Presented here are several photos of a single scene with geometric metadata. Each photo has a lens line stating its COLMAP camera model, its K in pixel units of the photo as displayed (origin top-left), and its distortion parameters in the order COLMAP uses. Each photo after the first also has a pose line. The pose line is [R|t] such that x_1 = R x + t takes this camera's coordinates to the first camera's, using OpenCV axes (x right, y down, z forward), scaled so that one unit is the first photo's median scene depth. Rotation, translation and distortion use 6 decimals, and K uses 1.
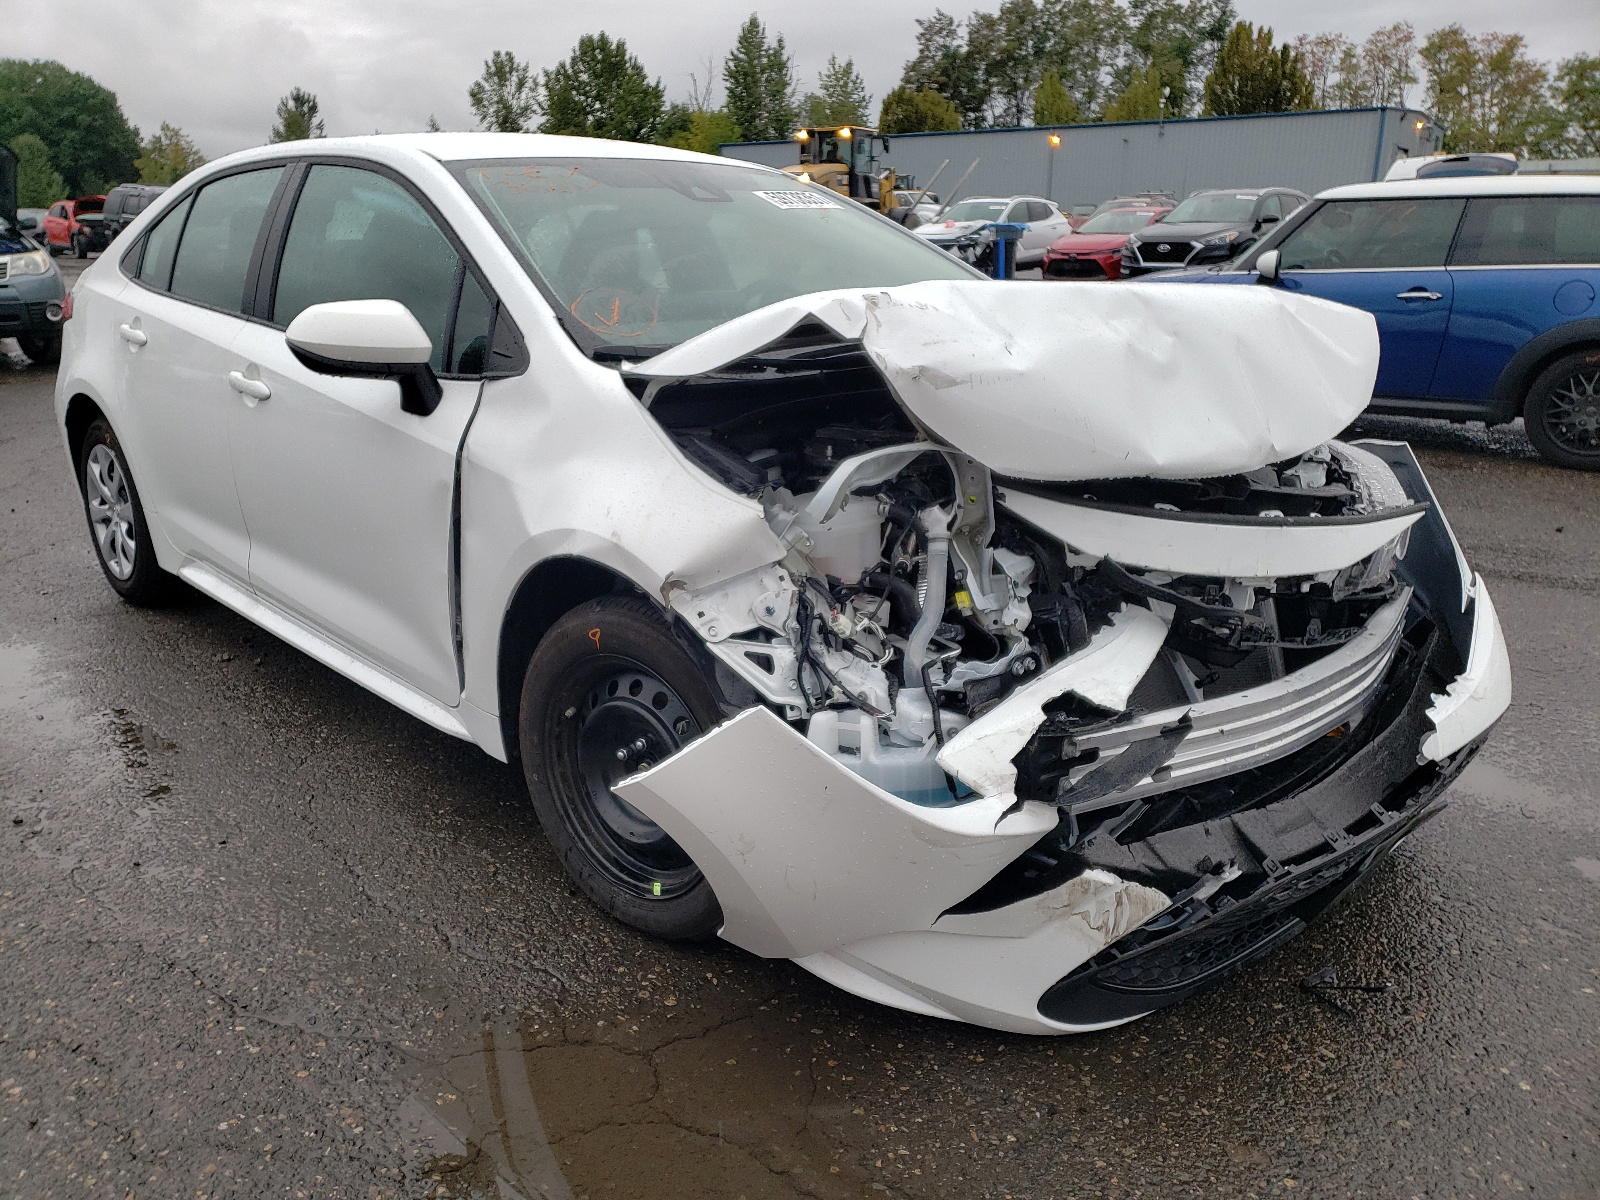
lens RADIAL K [[1124.4, 0, 800.0], [0, 1124.4, 600.0], [0, 0, 1]] dist [0.039524, -0.000251]
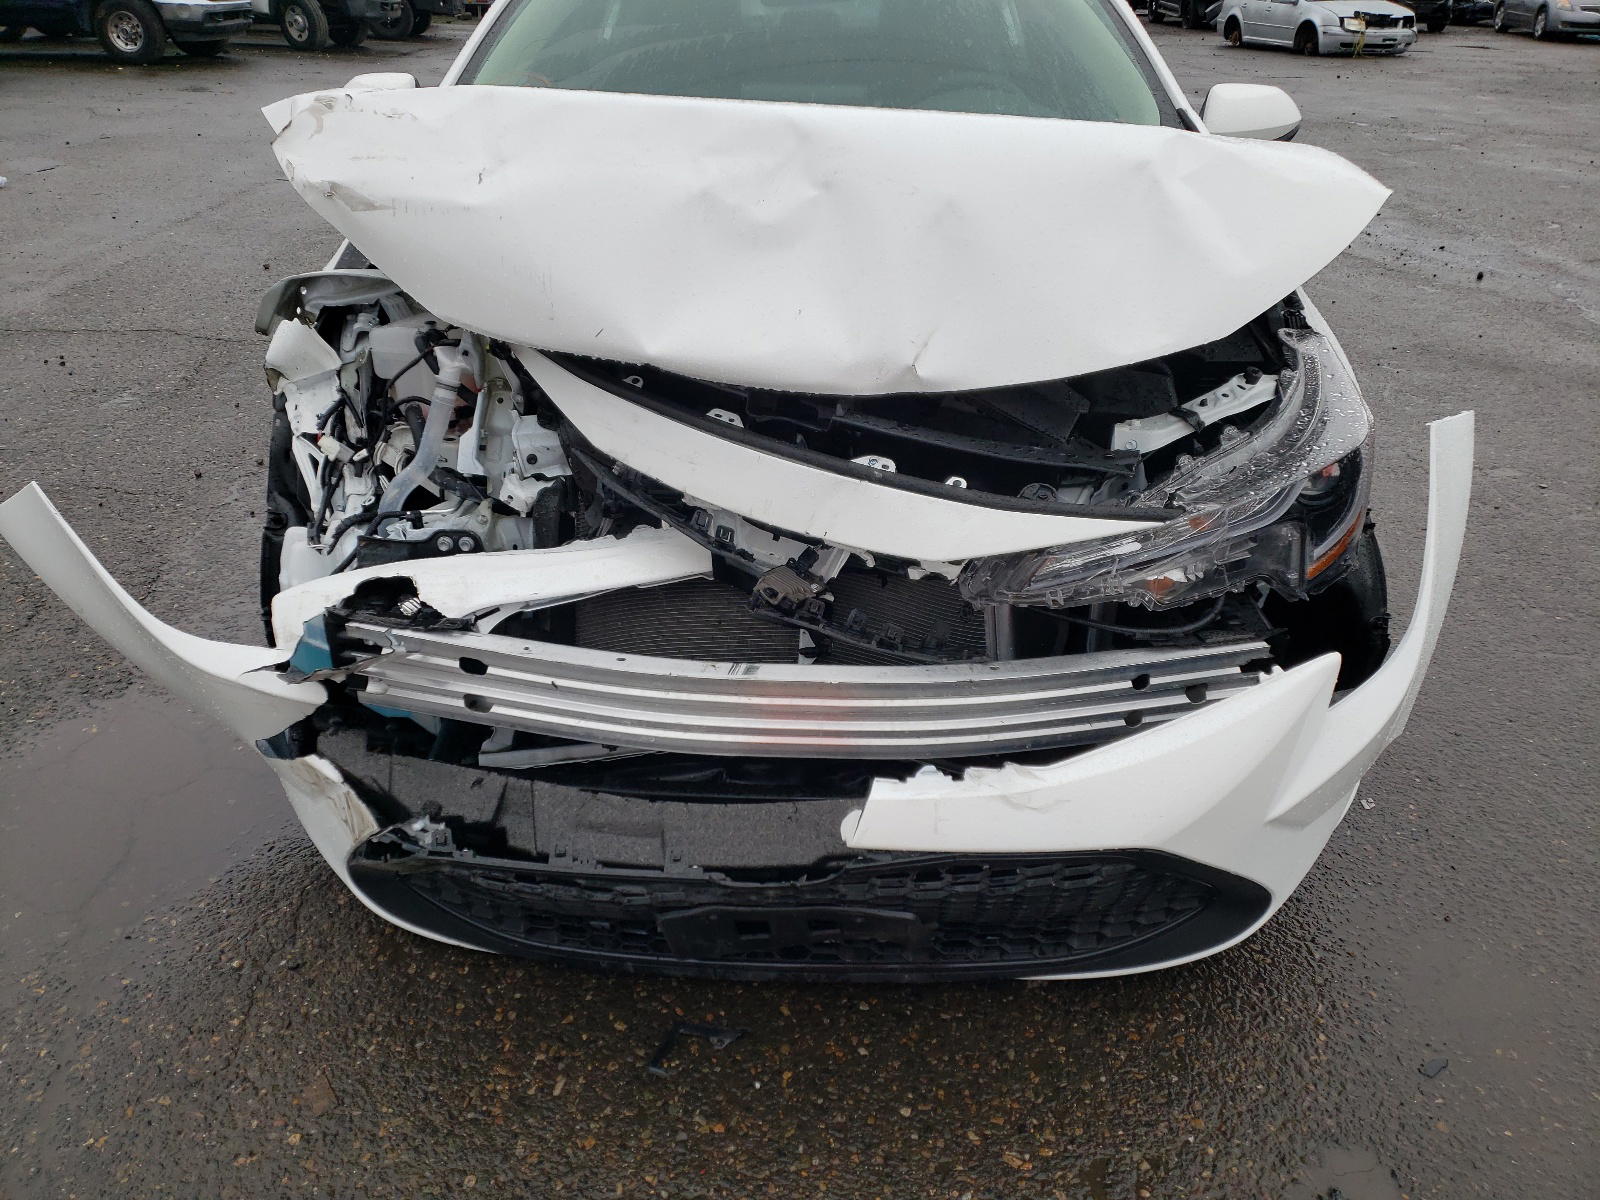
lens RADIAL K [[1124.4, 0, 800.0], [0, 1124.4, 600.0], [0, 0, 1]] dist [0.039524, -0.000251]
pose [[0.742534, 0.317433, -0.589813, 0.962890], [-0.218623, 0.947202, 0.234546, -0.173427], [0.633125, -0.045212, 0.772728, 0.482528]]
